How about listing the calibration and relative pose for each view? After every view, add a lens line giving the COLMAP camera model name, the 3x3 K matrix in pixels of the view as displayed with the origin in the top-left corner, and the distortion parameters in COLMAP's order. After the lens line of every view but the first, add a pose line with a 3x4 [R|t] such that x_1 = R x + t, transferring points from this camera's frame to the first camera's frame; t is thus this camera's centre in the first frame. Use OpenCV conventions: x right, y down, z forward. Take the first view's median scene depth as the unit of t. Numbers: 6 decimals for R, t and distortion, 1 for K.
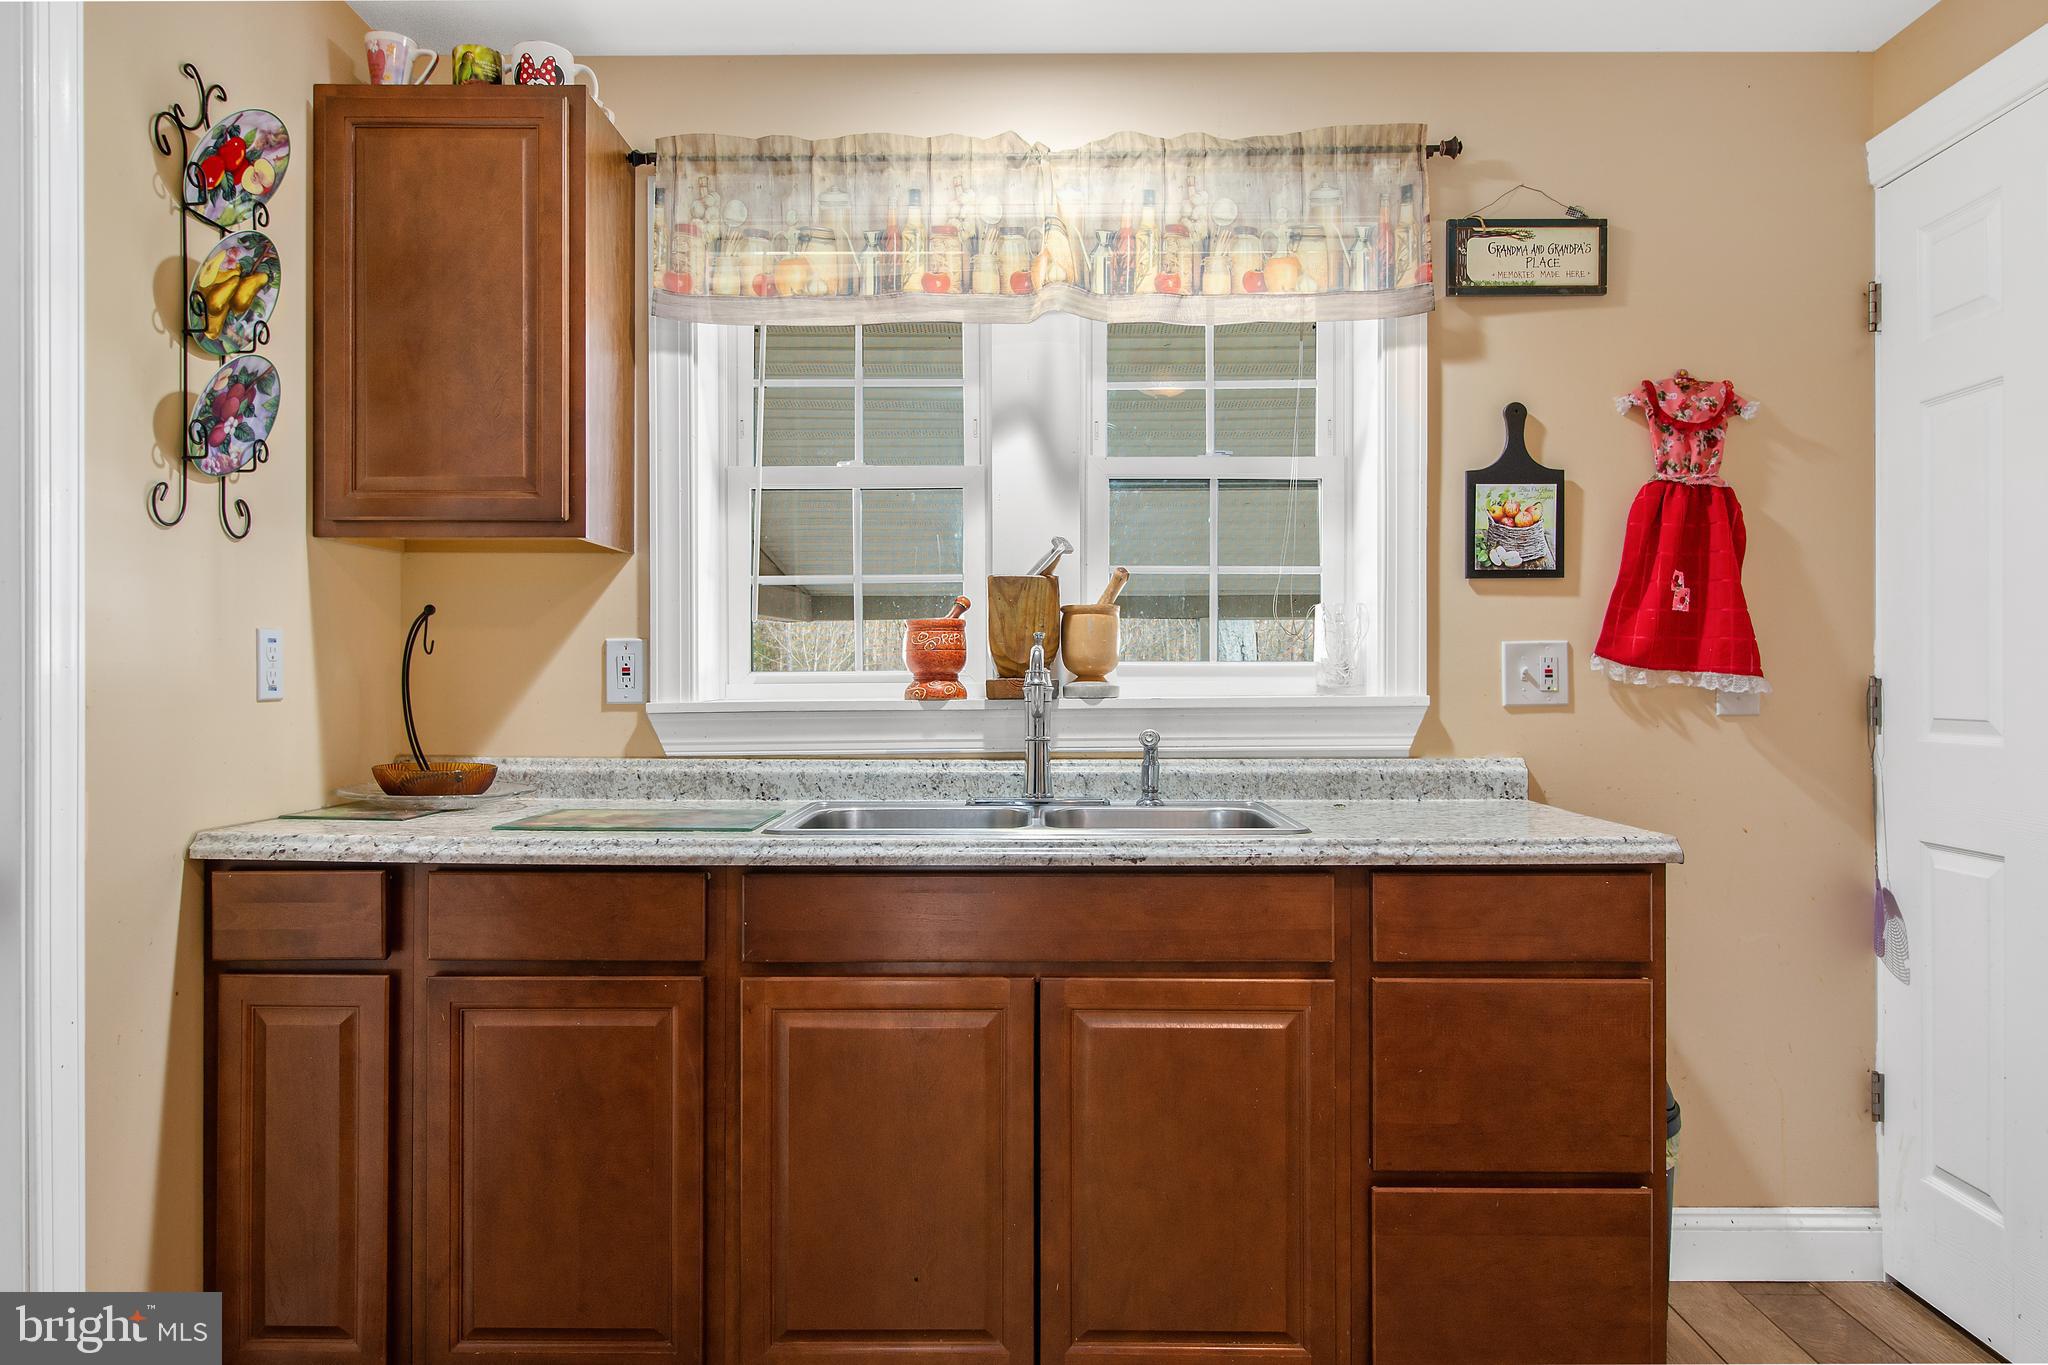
lens RADIAL K [[1372.4, 0, 1027.5], [0, 1372.4, 672.7], [0, 0, 1]] dist [0.018963, -0.012768]
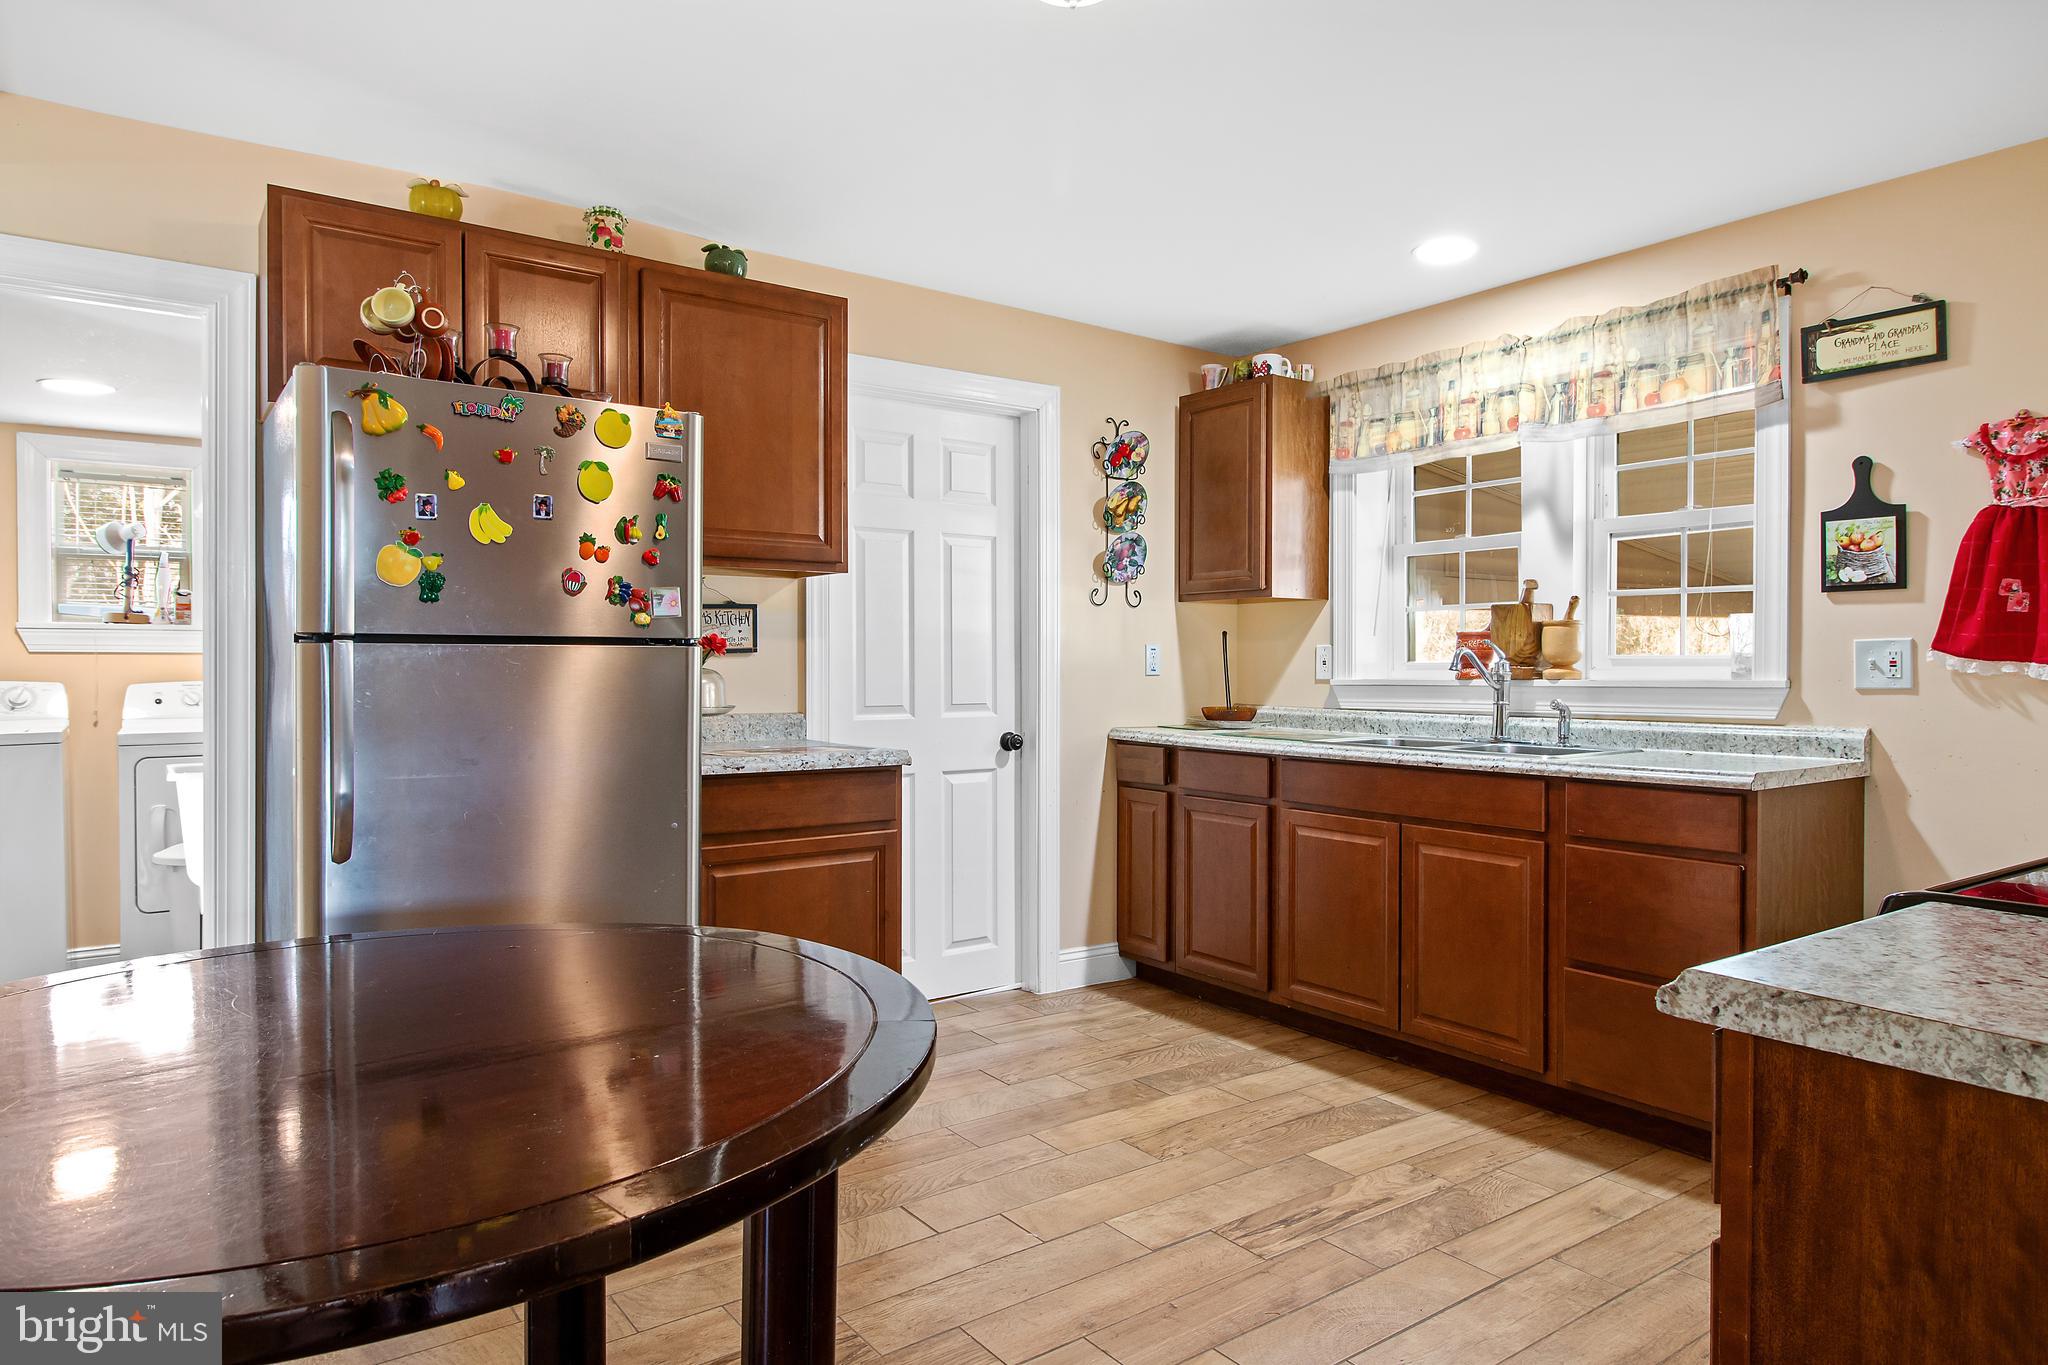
lens RADIAL K [[1202.2, 0, 1016.1], [0, 1202.2, 679.8], [0, 0, 1]] dist [0.002931, -0.008389]
pose [[0.593857, 0.010737, -0.804499, 0.801696], [0.000501, 0.999906, 0.013715, -0.000333], [0.804571, -0.008548, 0.593795, -0.325471]]
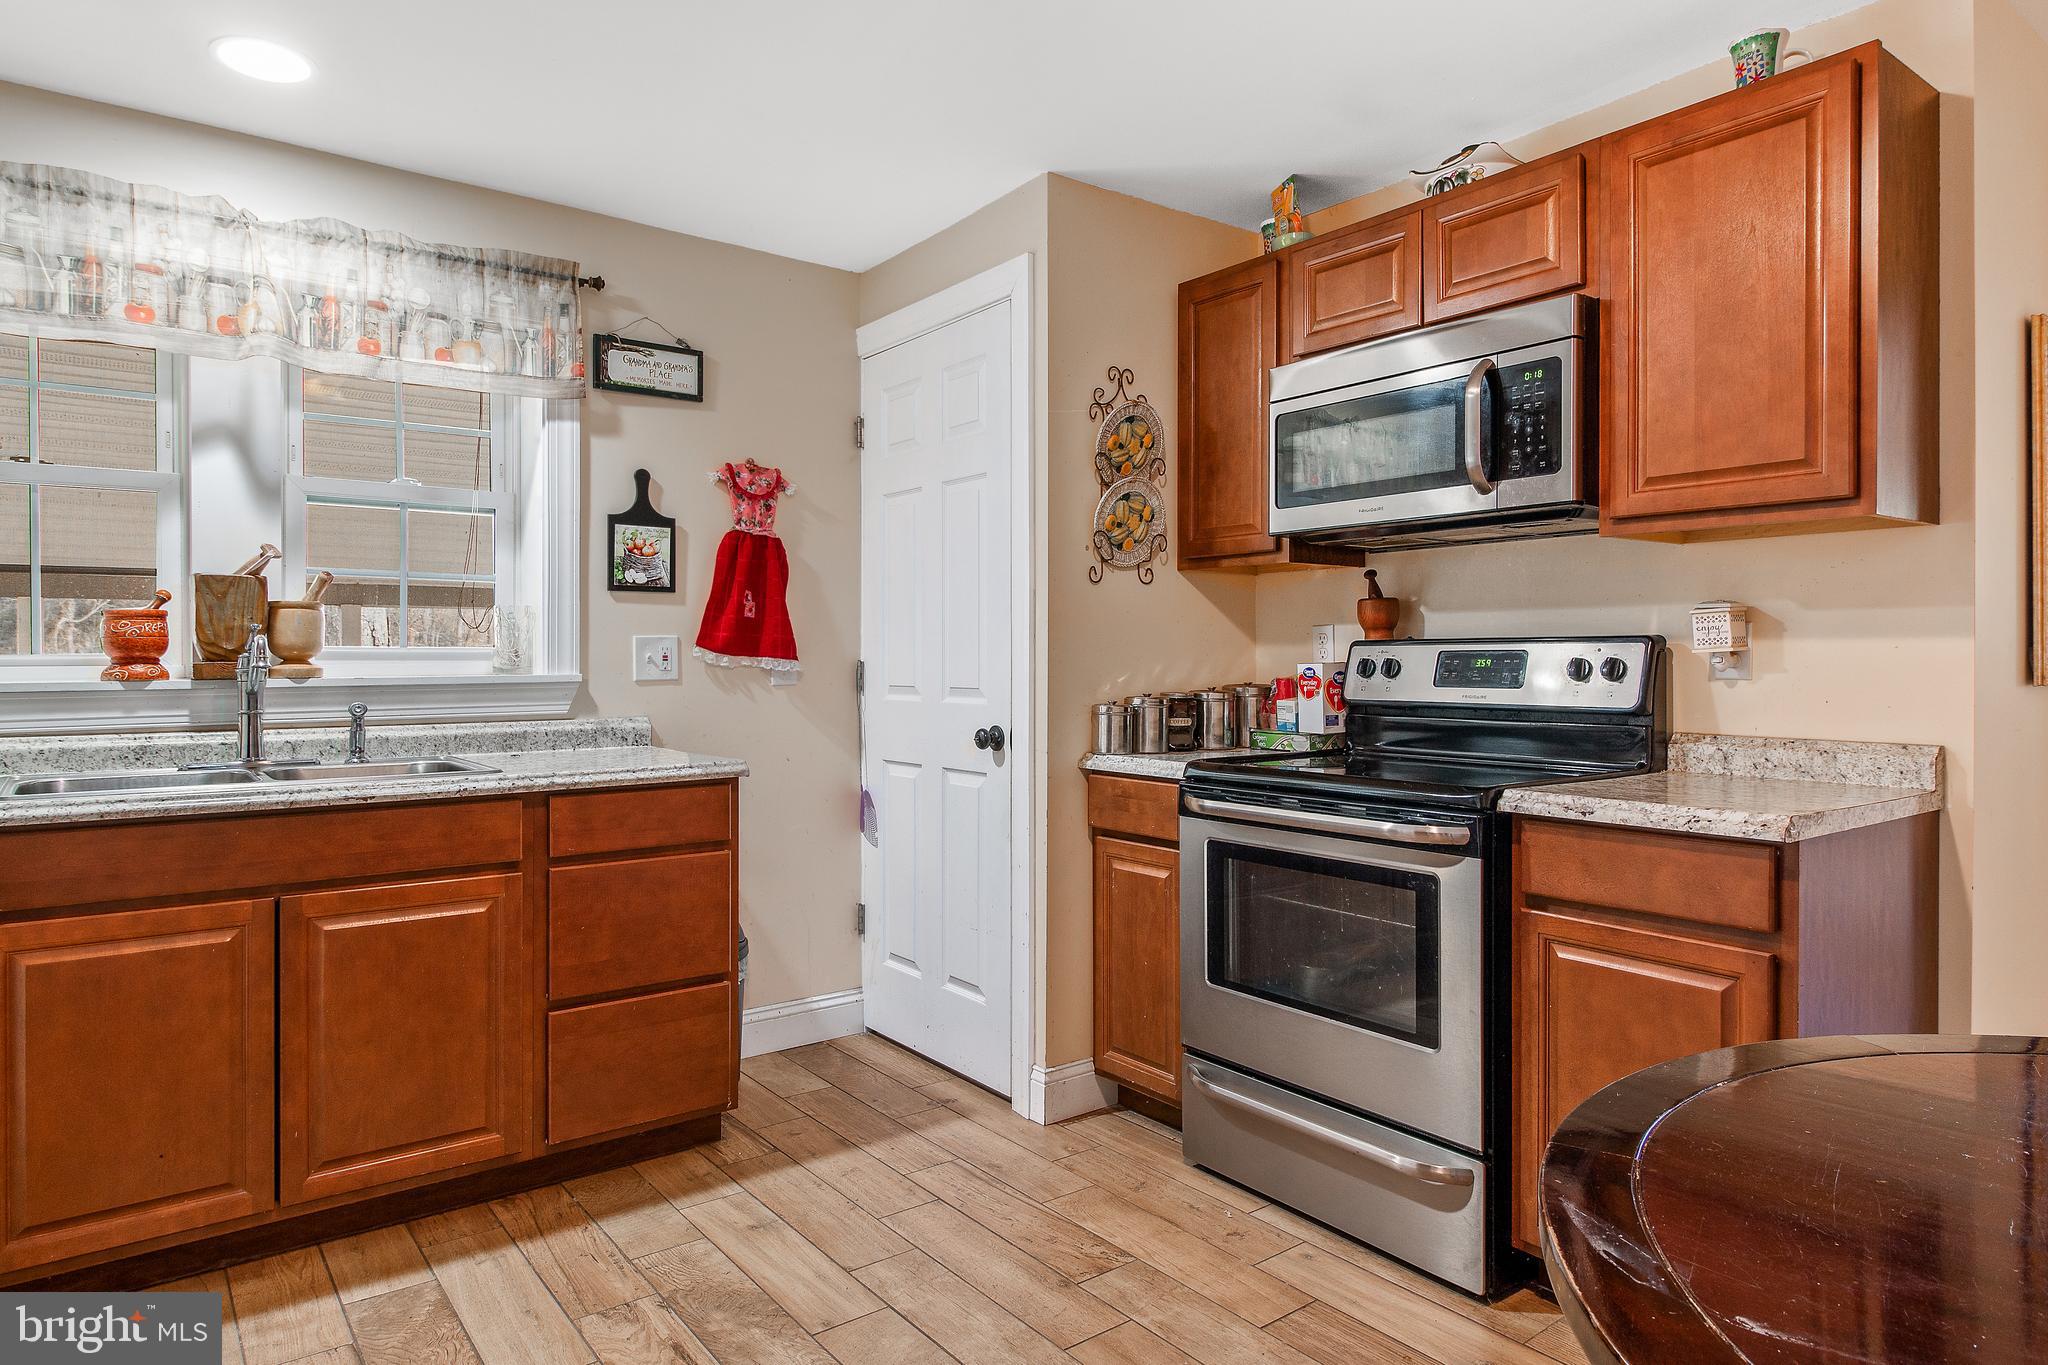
lens RADIAL K [[1202.2, 0, 1037.1], [0, 1202.2, 667.0], [0, 0, 1]] dist [0.002931, -0.008389]
pose [[0.783202, -0.003214, 0.621759, -0.103154], [-0.002879, 0.999957, 0.008796, -0.002472], [-0.621761, -0.008679, 0.783159, -0.239083]]
